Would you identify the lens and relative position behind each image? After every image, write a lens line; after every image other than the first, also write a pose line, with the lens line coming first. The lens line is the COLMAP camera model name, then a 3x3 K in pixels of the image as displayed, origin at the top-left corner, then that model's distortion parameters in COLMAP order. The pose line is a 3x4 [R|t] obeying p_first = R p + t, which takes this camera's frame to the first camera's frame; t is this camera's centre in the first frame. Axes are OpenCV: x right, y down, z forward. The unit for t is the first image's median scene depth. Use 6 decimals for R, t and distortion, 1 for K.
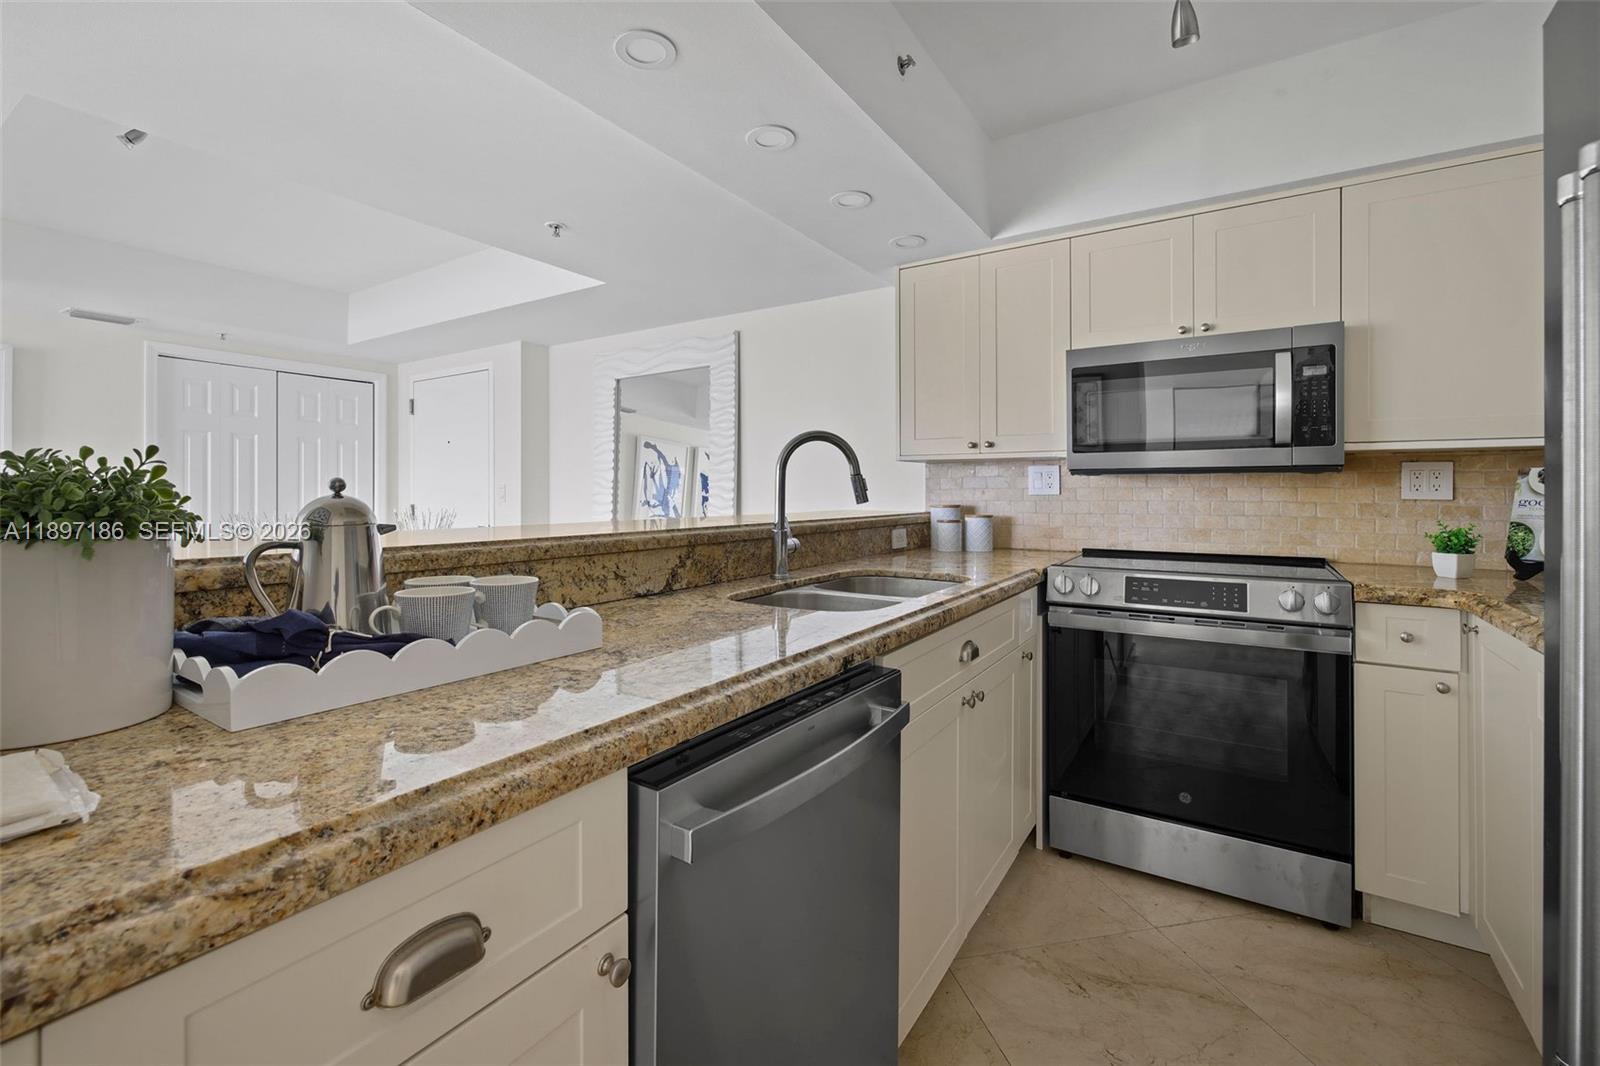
lens RADIAL K [[684.8, 0, 801.2], [0, 684.8, 500.7], [0, 0, 1]] dist [-0.000766, 0.000064]
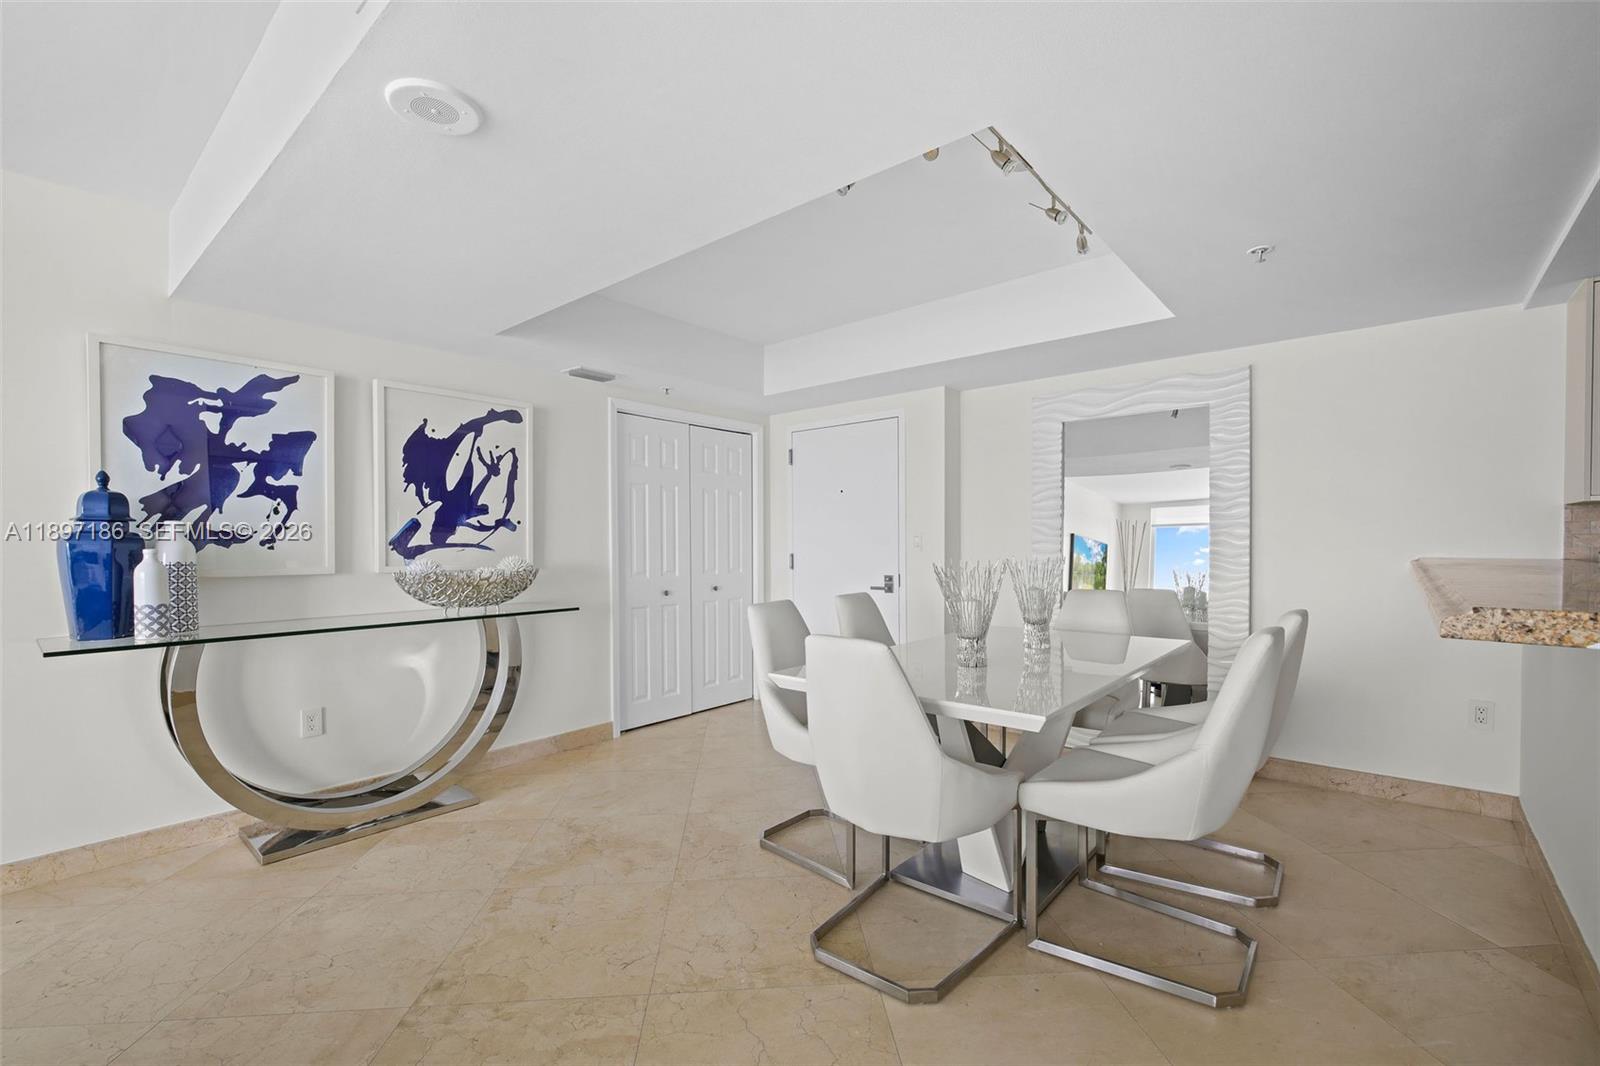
lens RADIAL K [[696.0, 0, 800.0], [0, 696.0, 533.0], [0, 0, 1]] dist [0.000472, 0.000028]
pose [[0.990270, -0.004841, -0.139078, -0.476030], [0.001205, 0.999656, -0.026213, -0.000197], [0.139157, 0.025791, 0.989934, 0.002251]]
